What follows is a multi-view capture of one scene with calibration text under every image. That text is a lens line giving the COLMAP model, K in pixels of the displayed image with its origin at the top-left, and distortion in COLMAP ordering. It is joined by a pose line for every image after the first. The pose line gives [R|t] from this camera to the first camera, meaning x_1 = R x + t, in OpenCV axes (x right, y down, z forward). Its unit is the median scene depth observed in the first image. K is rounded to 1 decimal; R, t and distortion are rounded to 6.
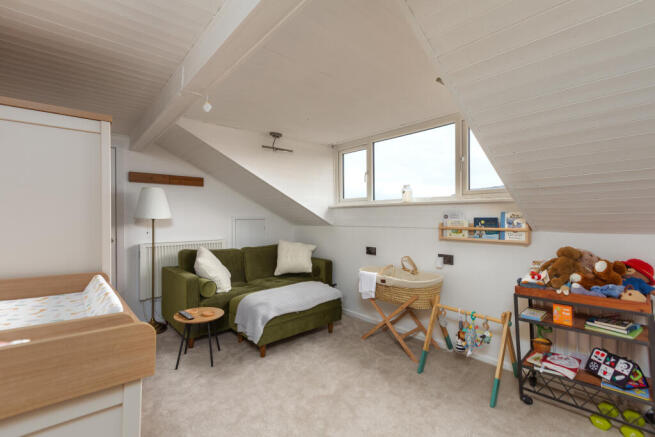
lens RADIAL K [[301.1, 0, 328.7], [0, 301.1, 218.2], [0, 0, 1]] dist [0.005206, 0.001214]
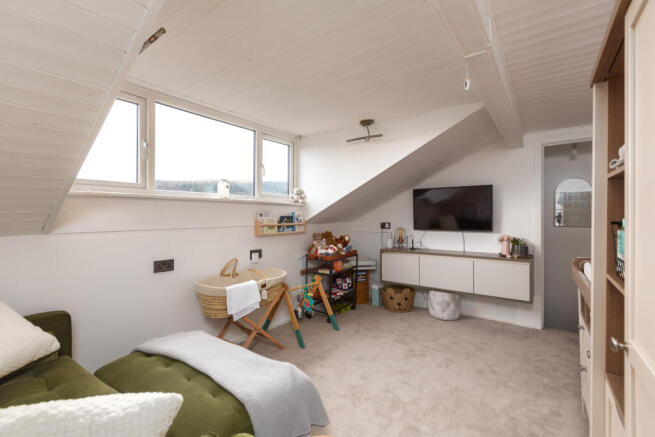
lens RADIAL K [[301.1, 0, 328.8], [0, 301.1, 215.3], [0, 0, 1]] dist [0.005206, 0.001214]
pose [[-0.222927, -0.000736, 0.974835, -0.785261], [-0.001397, 0.999999, 0.000436, -0.005877], [-0.974834, -0.001265, -0.222927, 1.046133]]
